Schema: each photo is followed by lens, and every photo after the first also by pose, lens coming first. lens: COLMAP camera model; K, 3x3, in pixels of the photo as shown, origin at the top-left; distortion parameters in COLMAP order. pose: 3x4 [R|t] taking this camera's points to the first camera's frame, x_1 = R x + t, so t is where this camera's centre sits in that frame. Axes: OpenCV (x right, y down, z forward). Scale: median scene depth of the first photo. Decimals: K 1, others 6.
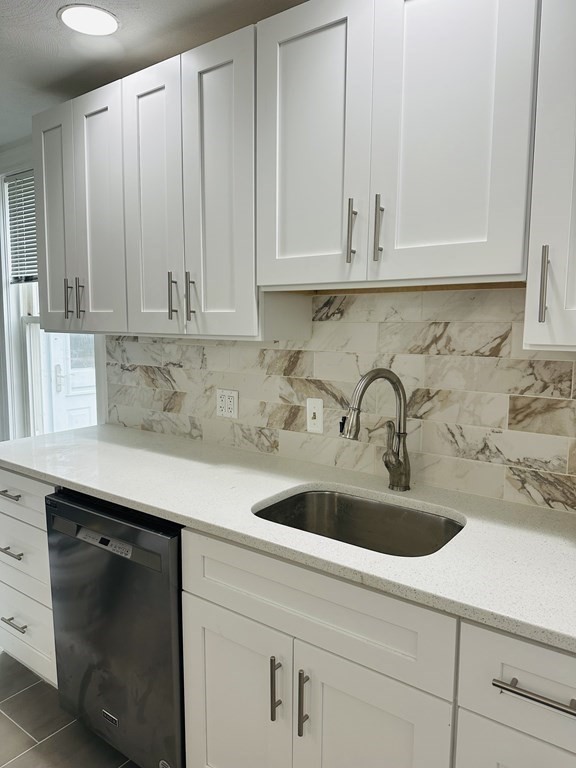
lens RADIAL K [[532.6, 0, 286.7], [0, 532.6, 387.6], [0, 0, 1]] dist [0.138451, -0.249859]
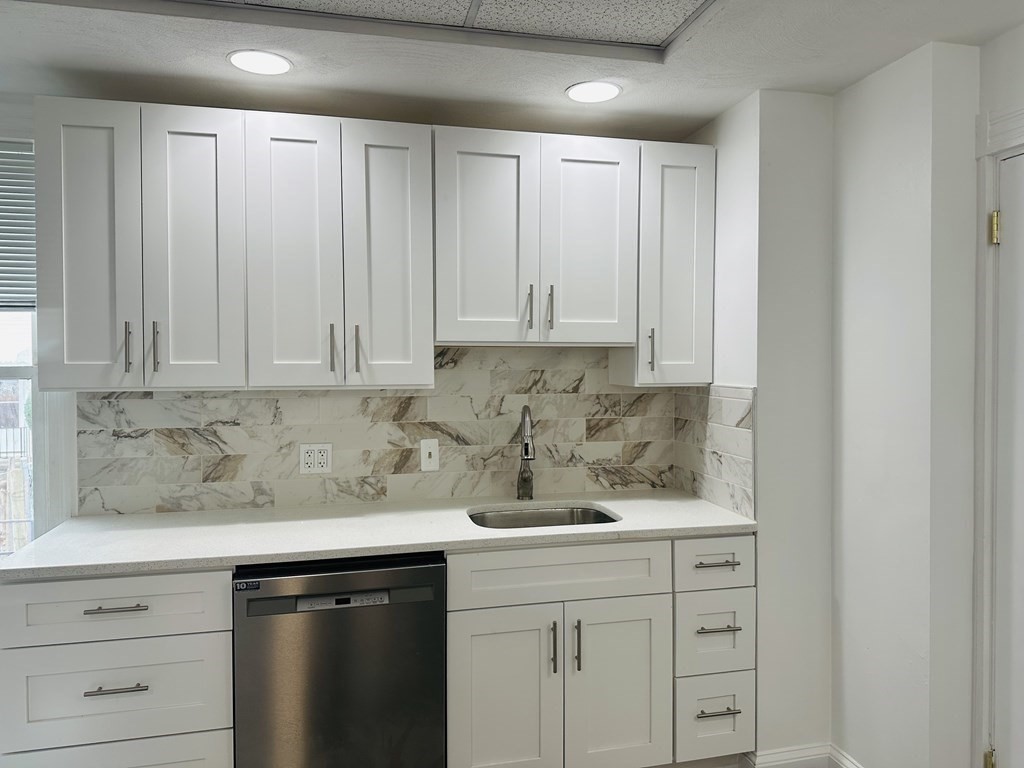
lens RADIAL K [[710.1, 0, 512.4], [0, 710.1, 377.1], [0, 0, 1]] dist [0.138451, -0.249859]
pose [[0.643474, -0.026659, 0.765003, -0.958542], [0.097968, 0.994043, -0.047764, -0.019872], [-0.759173, 0.105681, 0.642253, -0.087077]]
